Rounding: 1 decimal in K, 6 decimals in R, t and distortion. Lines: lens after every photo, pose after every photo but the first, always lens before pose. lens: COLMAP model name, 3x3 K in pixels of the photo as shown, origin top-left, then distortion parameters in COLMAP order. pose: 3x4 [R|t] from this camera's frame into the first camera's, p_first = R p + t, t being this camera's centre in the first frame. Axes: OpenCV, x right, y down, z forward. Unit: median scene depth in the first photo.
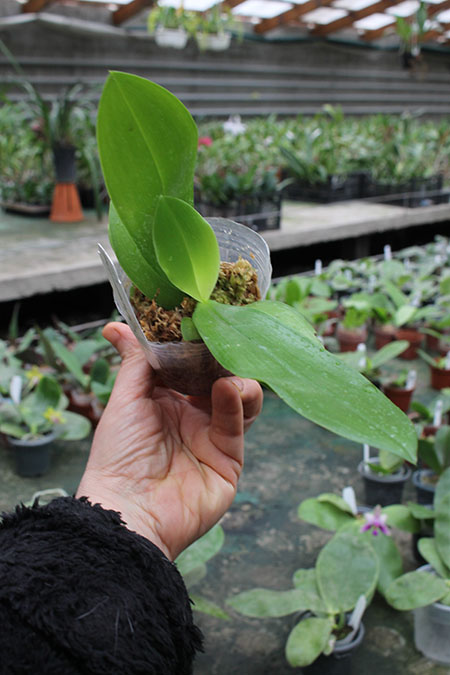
lens RADIAL K [[807.3, 0, 225.0], [0, 807.3, 337.5], [0, 0, 1]] dist [-0.096111, 0.085892]
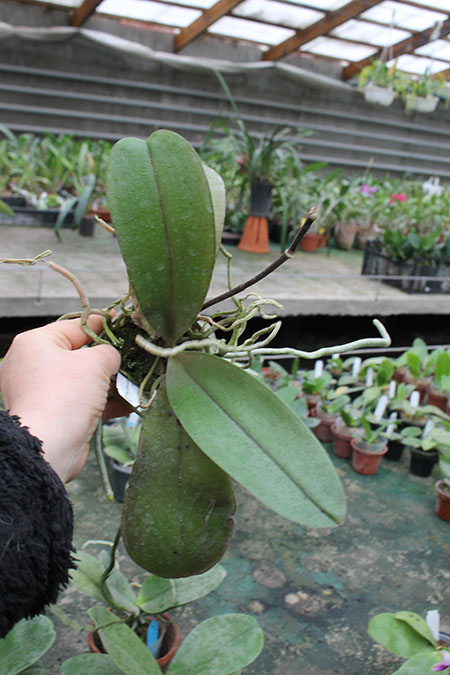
lens RADIAL K [[731.6, 0, 225.0], [0, 731.6, 337.5], [0, 0, 1]] dist [-0.123806, 0.122954]
pose [[0.952521, 0.185099, -0.241746, 0.026040], [-0.192457, 0.981281, -0.006969, -0.021342], [0.235931, 0.053164, 0.970315, 0.062343]]
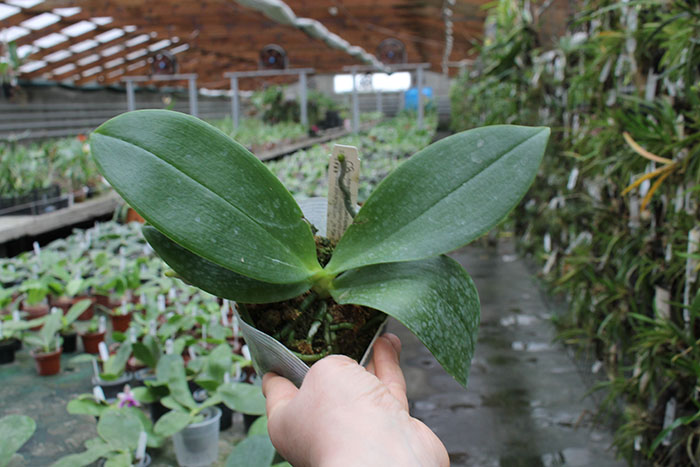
lens RADIAL K [[758.7, 0, 350.0], [0, 758.7, 233.5], [0, 0, 1]] dist [-0.123806, 0.122954]
pose [[0.775457, -0.147602, 0.613905, -0.094369], [0.235984, 0.969583, -0.064966, 0.045514], [-0.585643, 0.195250, 0.786702, -0.106740]]
